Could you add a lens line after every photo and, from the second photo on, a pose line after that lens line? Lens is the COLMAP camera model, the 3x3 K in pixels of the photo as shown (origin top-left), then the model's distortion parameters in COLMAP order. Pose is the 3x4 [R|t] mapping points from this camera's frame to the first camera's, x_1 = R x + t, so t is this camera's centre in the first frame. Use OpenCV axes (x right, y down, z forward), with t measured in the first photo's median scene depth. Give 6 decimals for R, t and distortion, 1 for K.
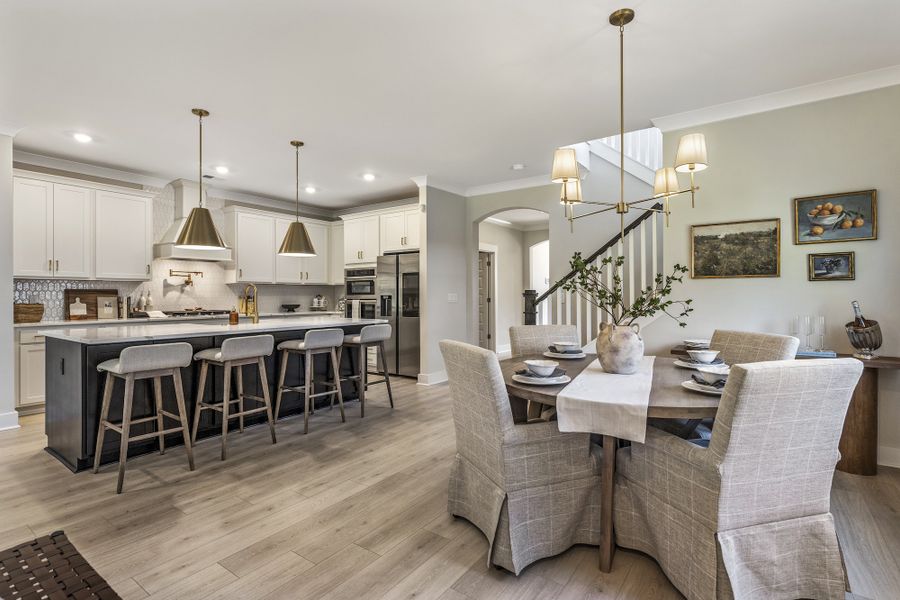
lens RADIAL K [[437.1, 0, 447.5], [0, 437.1, 294.9], [0, 0, 1]] dist [-0.000739, -0.000269]
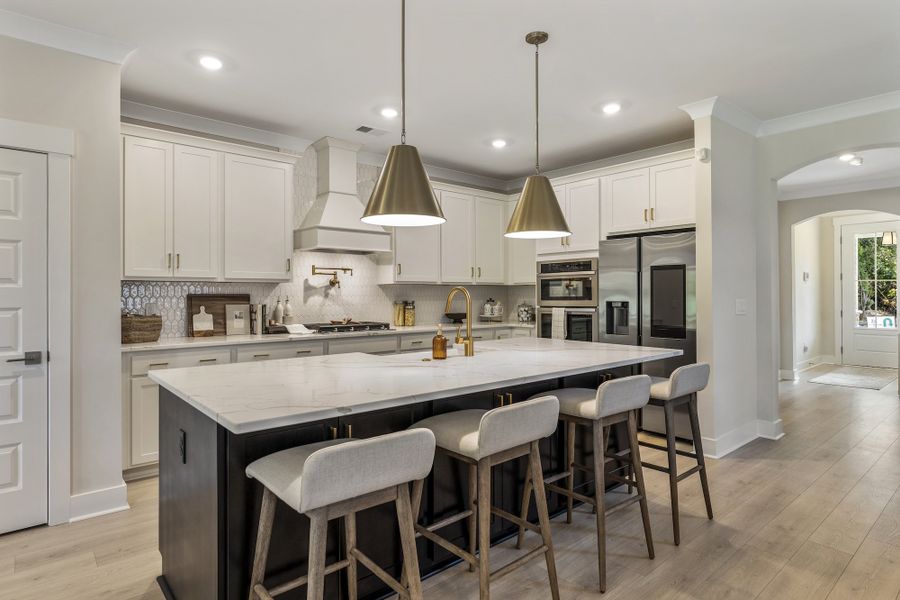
lens RADIAL K [[514.5, 0, 452.3], [0, 514.5, 292.1], [0, 0, 1]] dist [-0.000729, 0.000366]
pose [[0.970581, -0.001365, -0.240769, -0.308788], [0.000313, 0.999990, -0.004407, -0.015713], [0.240773, 0.004202, 0.970572, 0.351675]]
